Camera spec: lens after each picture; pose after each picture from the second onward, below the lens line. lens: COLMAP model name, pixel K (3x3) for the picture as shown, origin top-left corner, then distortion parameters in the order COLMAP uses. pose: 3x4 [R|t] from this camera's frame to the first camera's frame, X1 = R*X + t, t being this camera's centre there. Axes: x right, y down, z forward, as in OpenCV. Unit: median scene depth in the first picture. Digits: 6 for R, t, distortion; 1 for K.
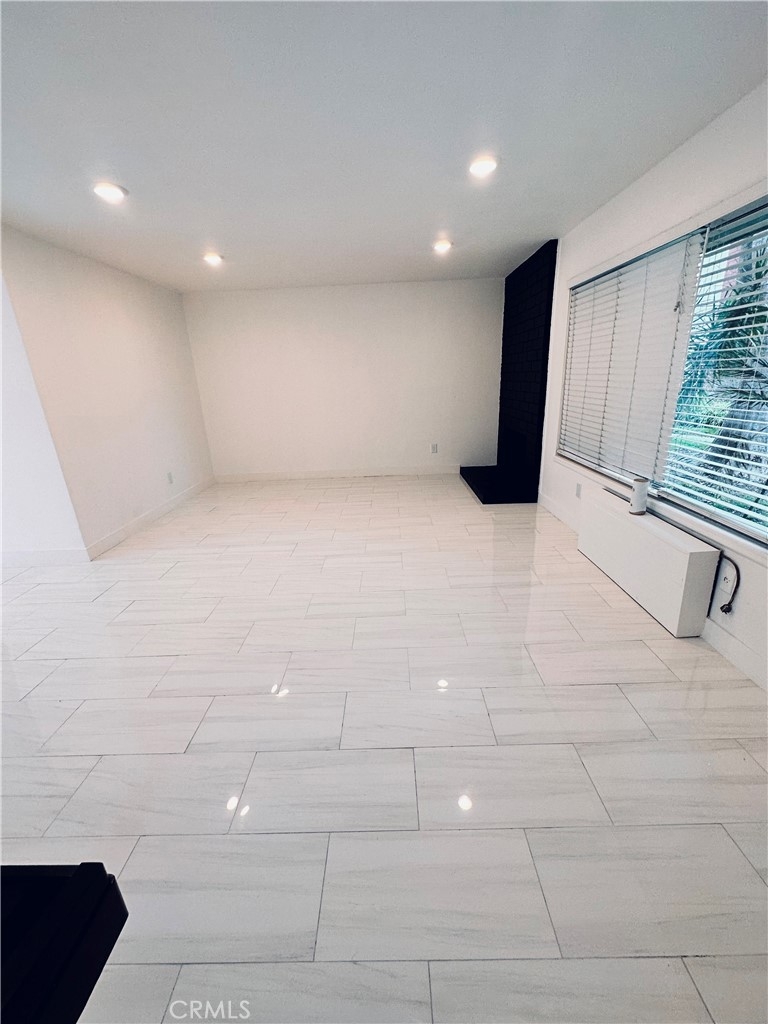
lens RADIAL K [[410.0, 0, 381.5], [0, 410.0, 515.6], [0, 0, 1]] dist [-0.003728, 0.000553]
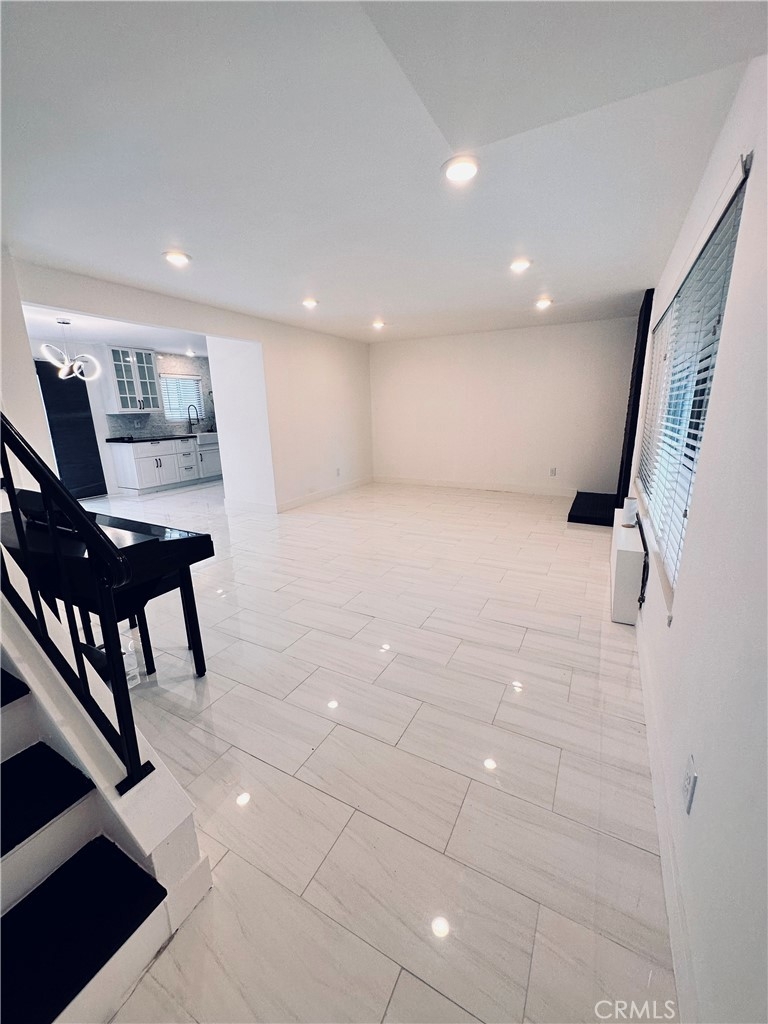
lens RADIAL K [[410.0, 0, 381.8], [0, 410.0, 514.7], [0, 0, 1]] dist [-0.003728, 0.000553]
pose [[0.885689, 0.146525, -0.440550, 0.356990], [-0.171192, 0.985099, -0.016526, 0.071080], [0.431564, 0.090056, 0.897576, -0.262296]]
